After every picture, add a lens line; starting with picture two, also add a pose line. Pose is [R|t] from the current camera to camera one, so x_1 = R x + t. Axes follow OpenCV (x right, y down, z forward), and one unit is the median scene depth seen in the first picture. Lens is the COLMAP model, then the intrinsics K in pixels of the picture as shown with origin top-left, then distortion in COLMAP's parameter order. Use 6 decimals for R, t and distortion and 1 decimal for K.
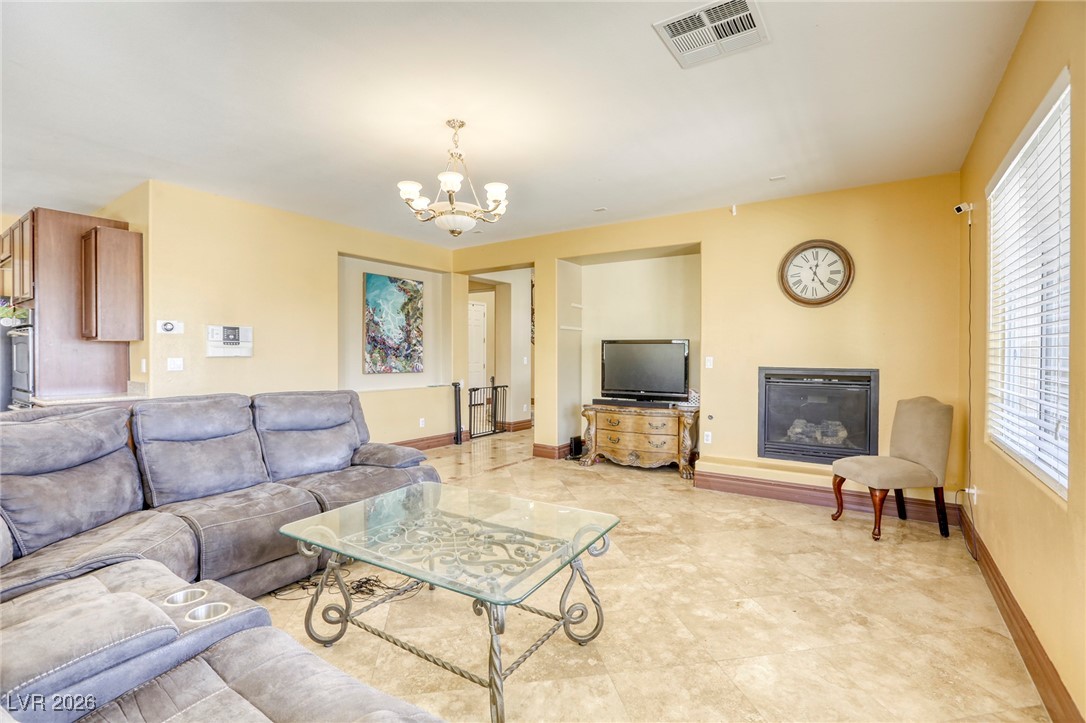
lens RADIAL K [[494.0, 0, 538.4], [0, 494.0, 360.4], [0, 0, 1]] dist [-0.047584, 0.015485]
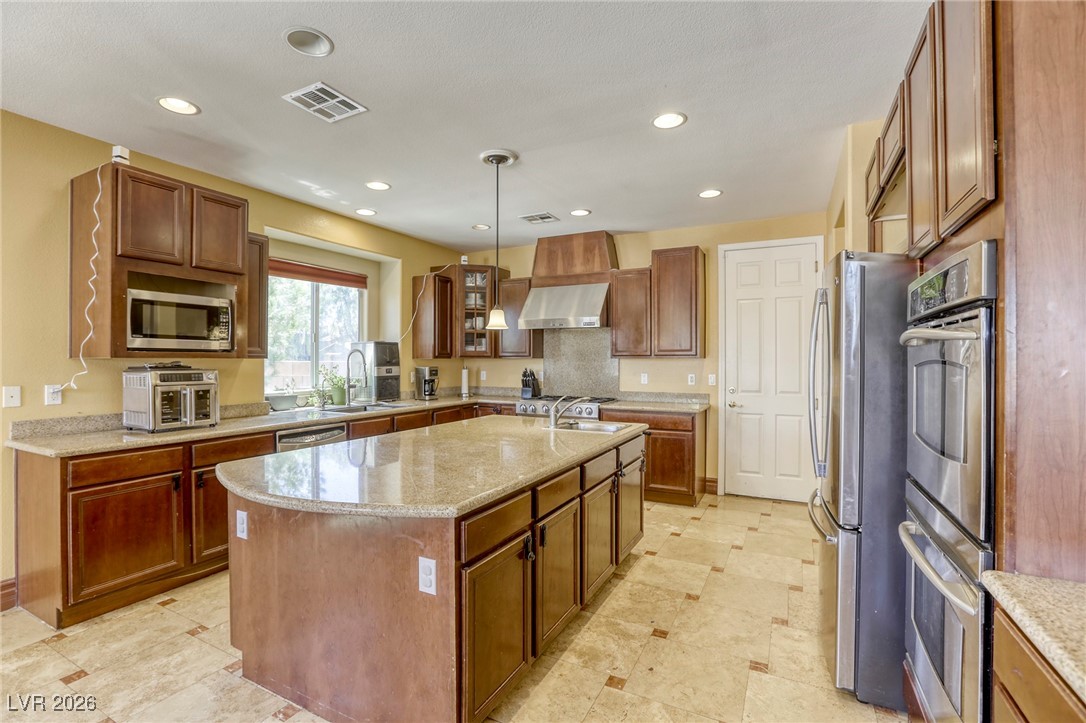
lens RADIAL K [[495.5, 0, 536.0], [0, 495.5, 361.1], [0, 0, 1]] dist [-0.052724, 0.019200]
pose [[0.128127, 0.000441, -0.991758, -0.697693], [-0.013729, 0.999905, -0.001329, -0.029639], [0.991663, 0.013786, 0.128121, 0.601063]]
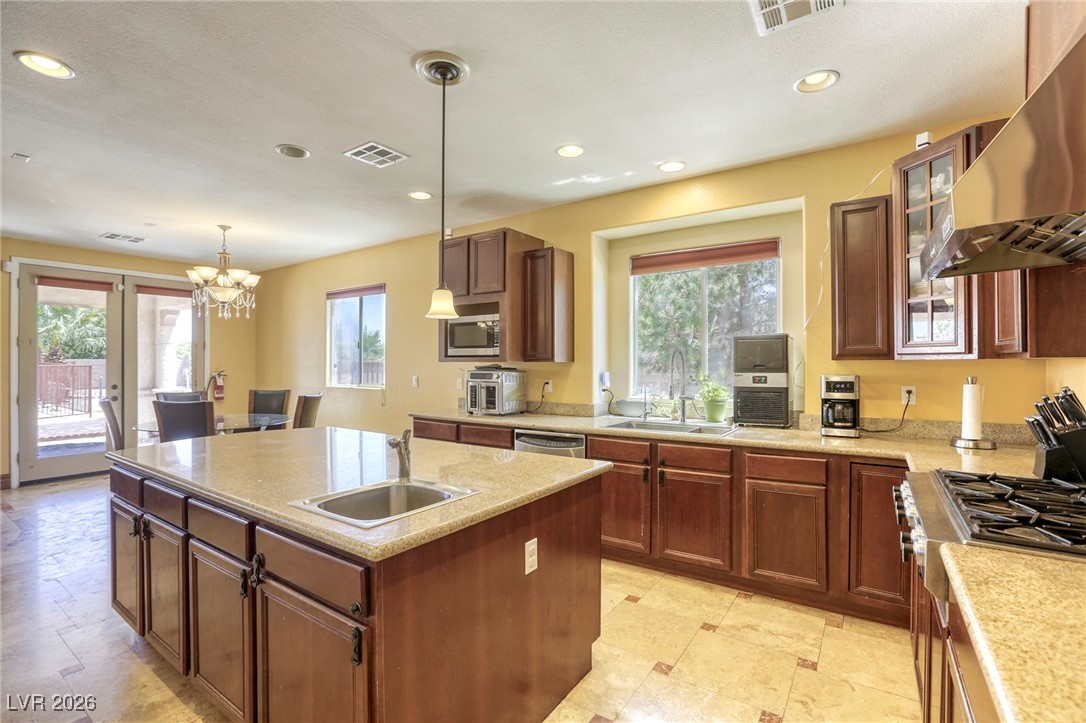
lens RADIAL K [[495.5, 0, 536.0], [0, 495.5, 361.1], [0, 0, 1]] dist [-0.052724, 0.019200]
pose [[-0.999923, 0.002342, -0.012150, -1.518852], [0.002181, 0.999911, 0.013177, -0.042068], [0.012179, 0.013149, -0.999839, 1.136715]]
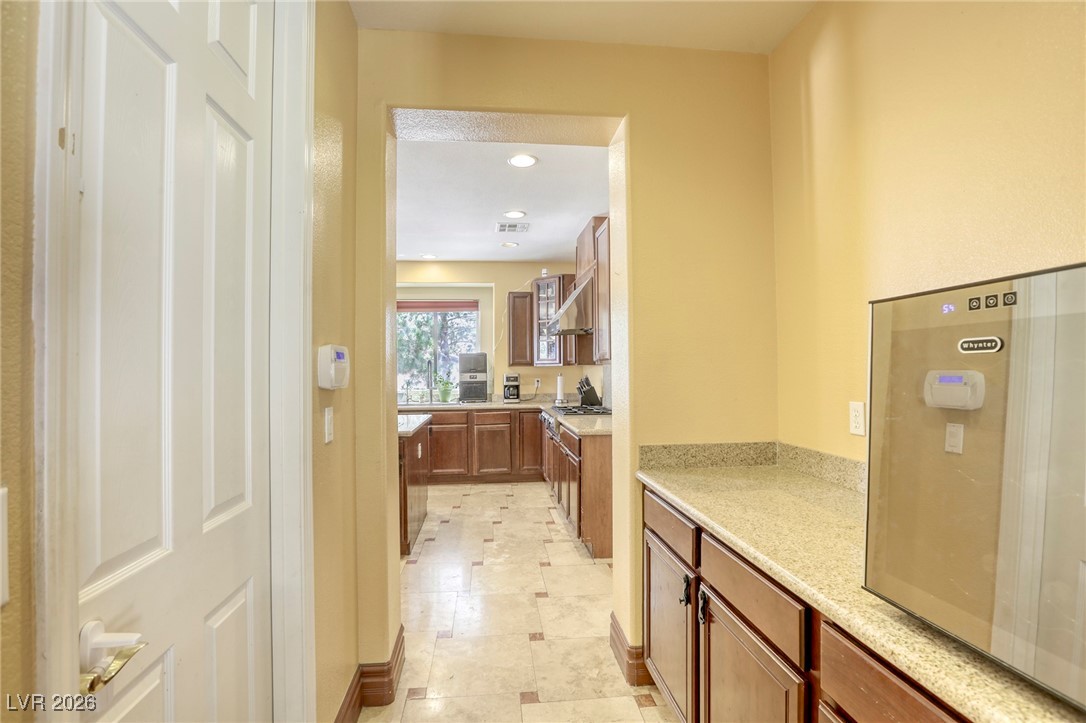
lens RADIAL K [[495.5, 0, 536.0], [0, 495.5, 361.1], [0, 0, 1]] dist [-0.052724, 0.019200]
pose [[-0.751459, -0.008665, -0.659722, -1.076209], [-0.004087, 0.999956, -0.008478, -0.037907], [0.659767, -0.003675, -0.751462, 1.571919]]
